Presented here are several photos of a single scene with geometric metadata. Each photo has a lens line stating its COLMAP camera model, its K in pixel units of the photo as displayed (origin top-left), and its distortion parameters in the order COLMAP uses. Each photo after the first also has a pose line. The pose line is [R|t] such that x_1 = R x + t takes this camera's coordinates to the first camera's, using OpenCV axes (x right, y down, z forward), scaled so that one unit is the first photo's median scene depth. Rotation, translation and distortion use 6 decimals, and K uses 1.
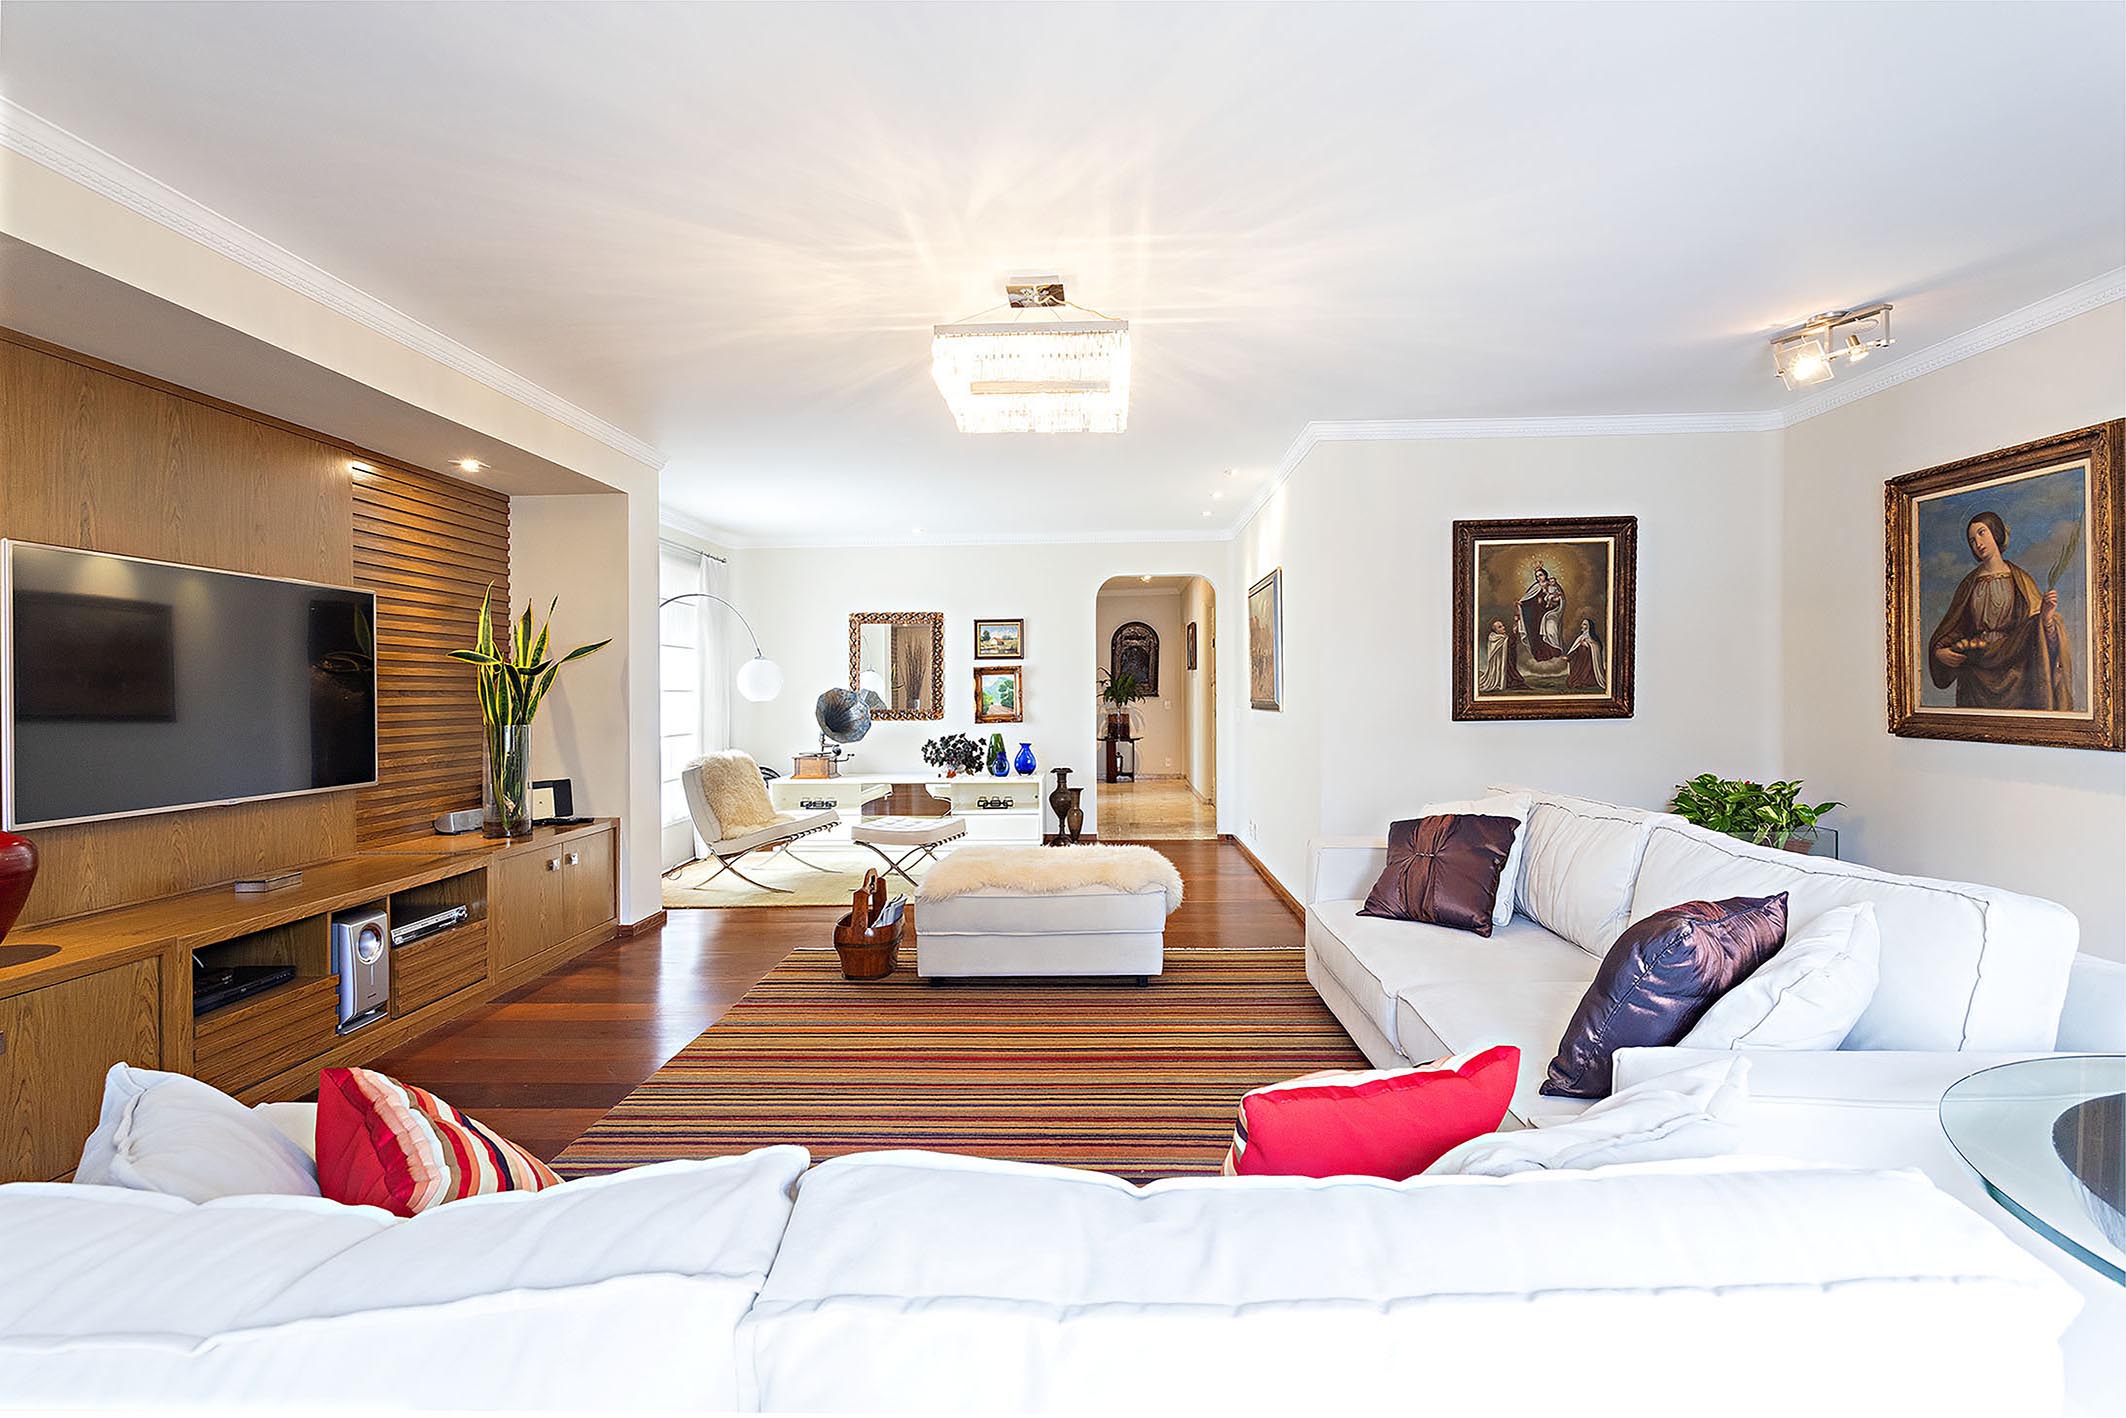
lens RADIAL K [[1049.4, 0, 1117.5], [0, 1049.4, 689.0], [0, 0, 1]] dist [-0.002711, 0.013894]
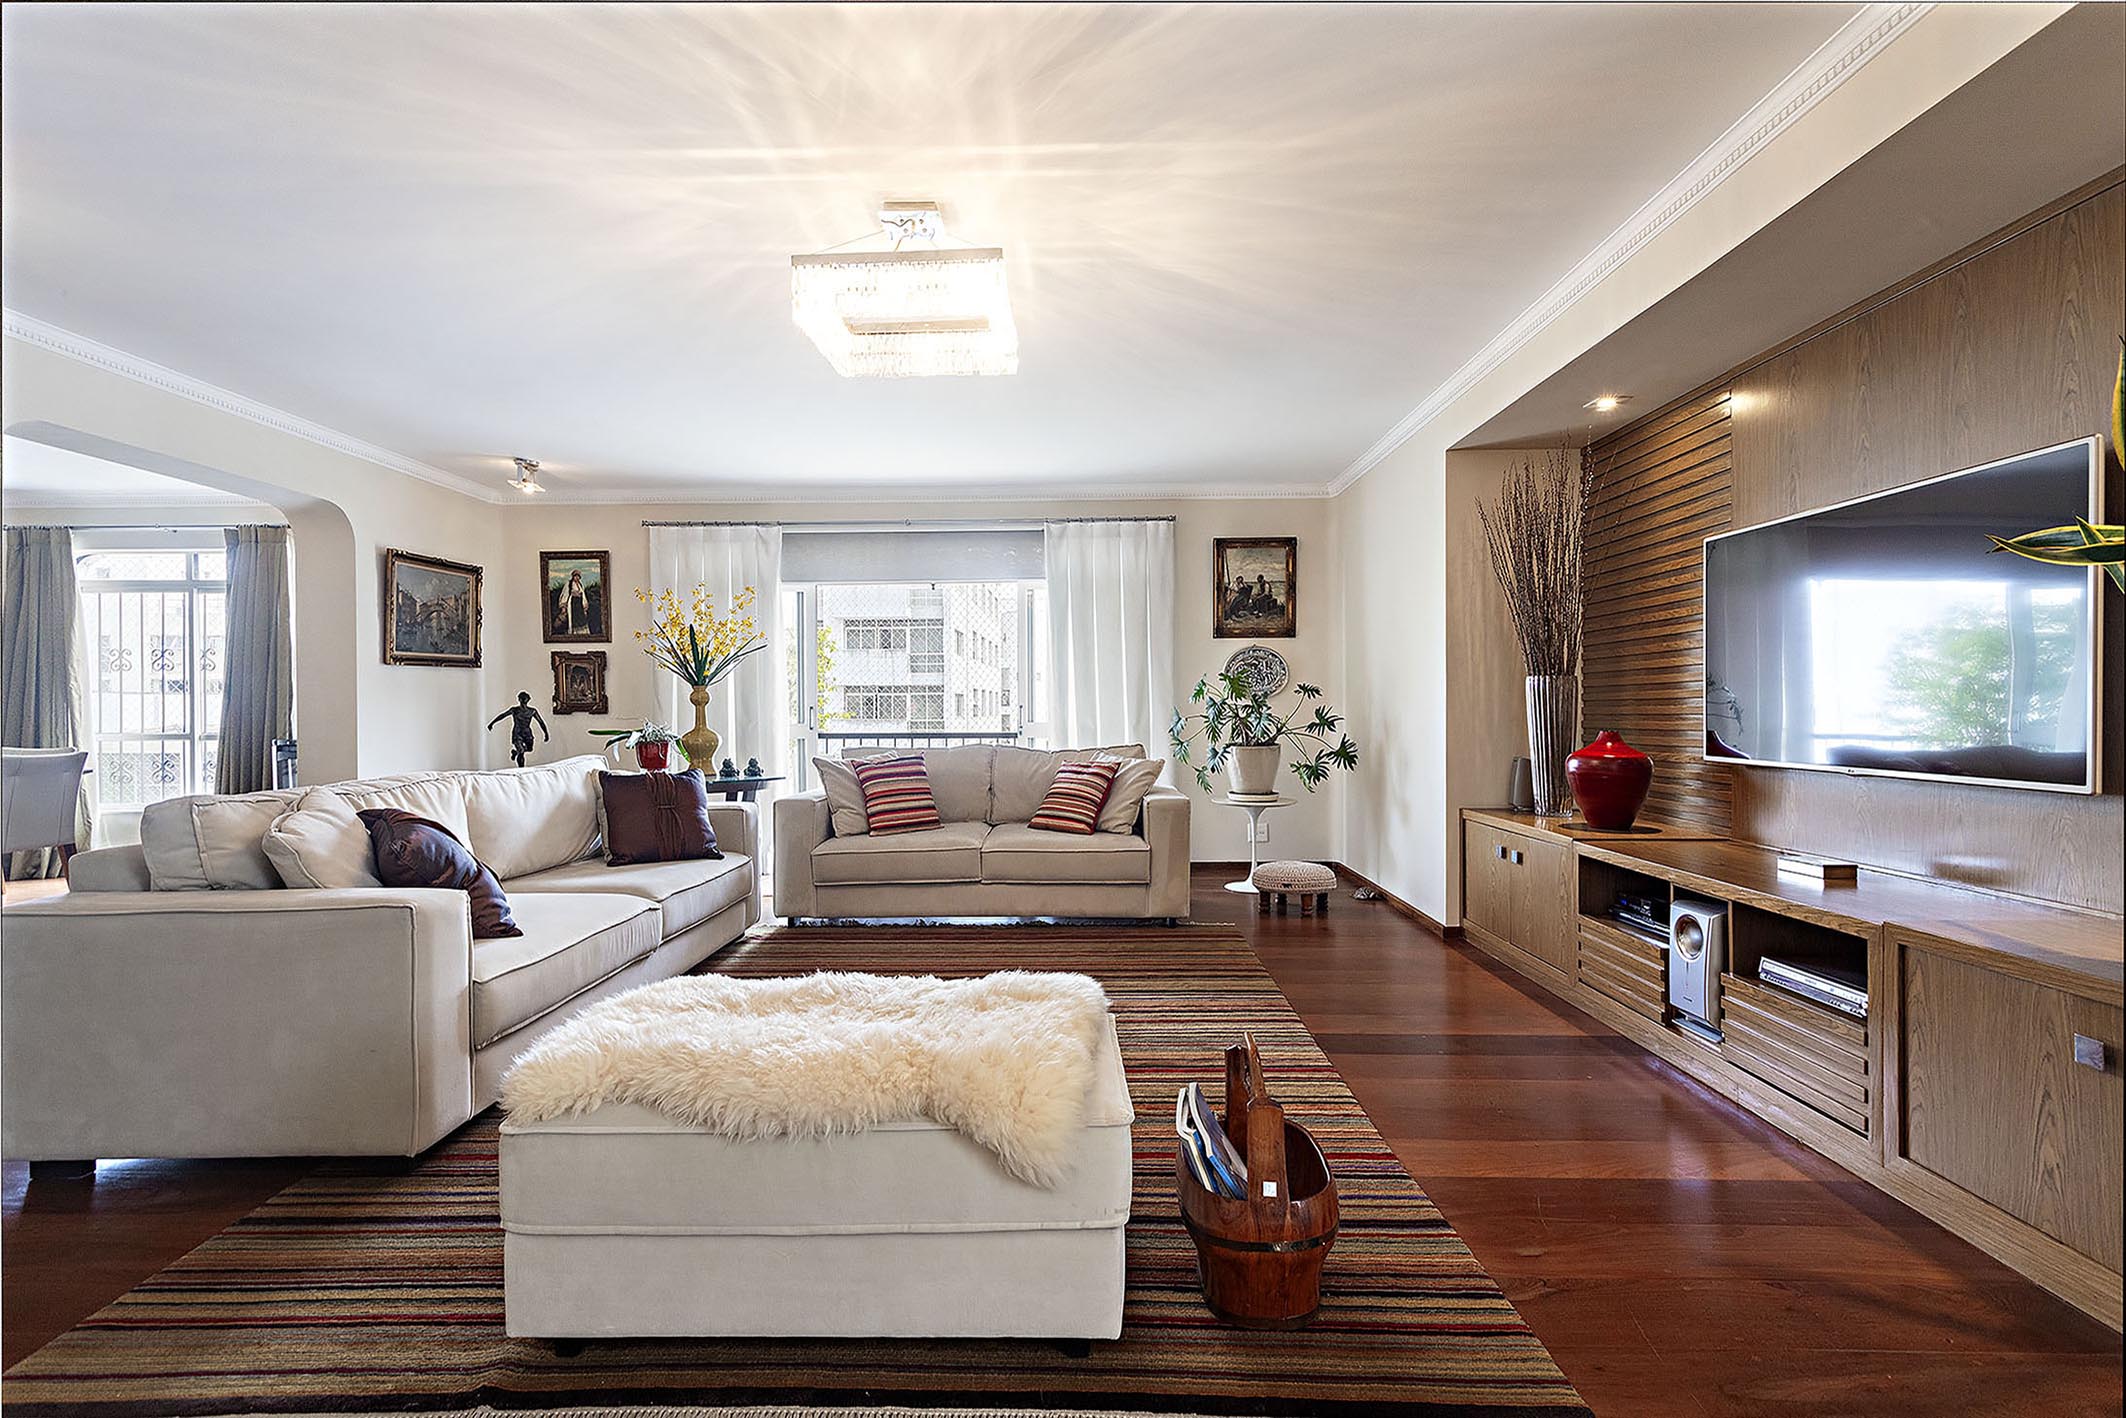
lens RADIAL K [[1049.4, 0, 1117.5], [0, 1049.4, 689.0], [0, 0, 1]] dist [-0.002711, 0.013894]
pose [[-0.999853, 0.017157, 0.000580, -0.105760], [0.017147, 0.999745, -0.014711, 0.018355], [-0.000832, -0.014698, -0.999892, 0.786105]]
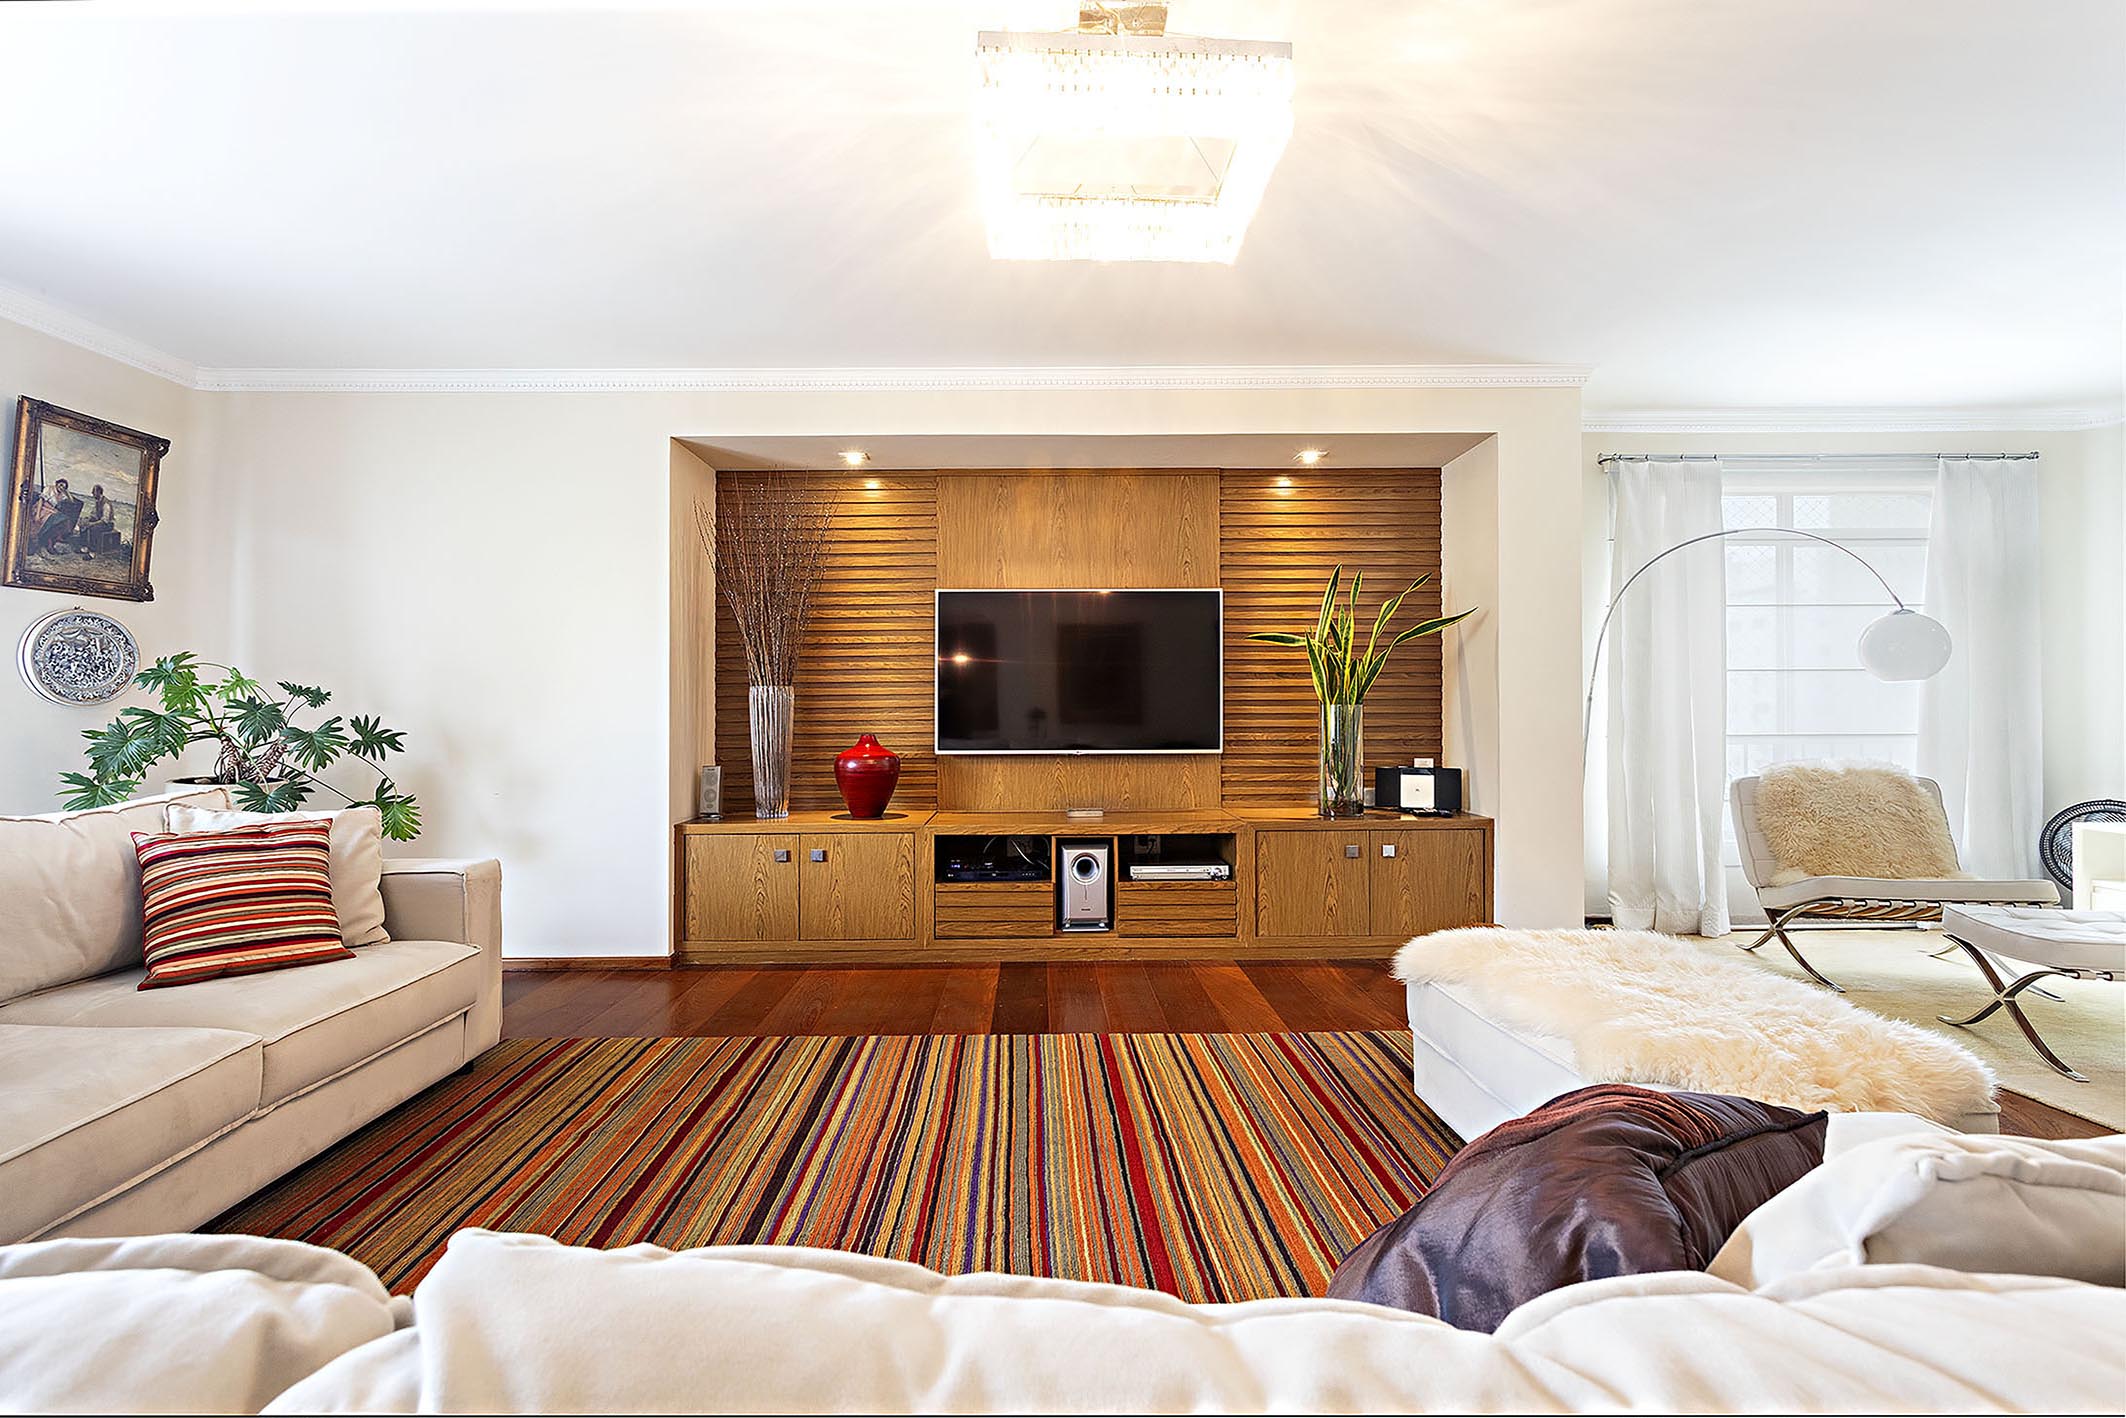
lens RADIAL K [[1020.6, 0, 968.6], [0, 1020.6, 709.7], [0, 0, 1]] dist [0.011397, -0.000452]
pose [[-0.012142, 0.012380, -0.999850, 0.224228], [0.003071, 0.999919, 0.012343, 0.014137], [0.999922, -0.002921, -0.012179, 0.369989]]
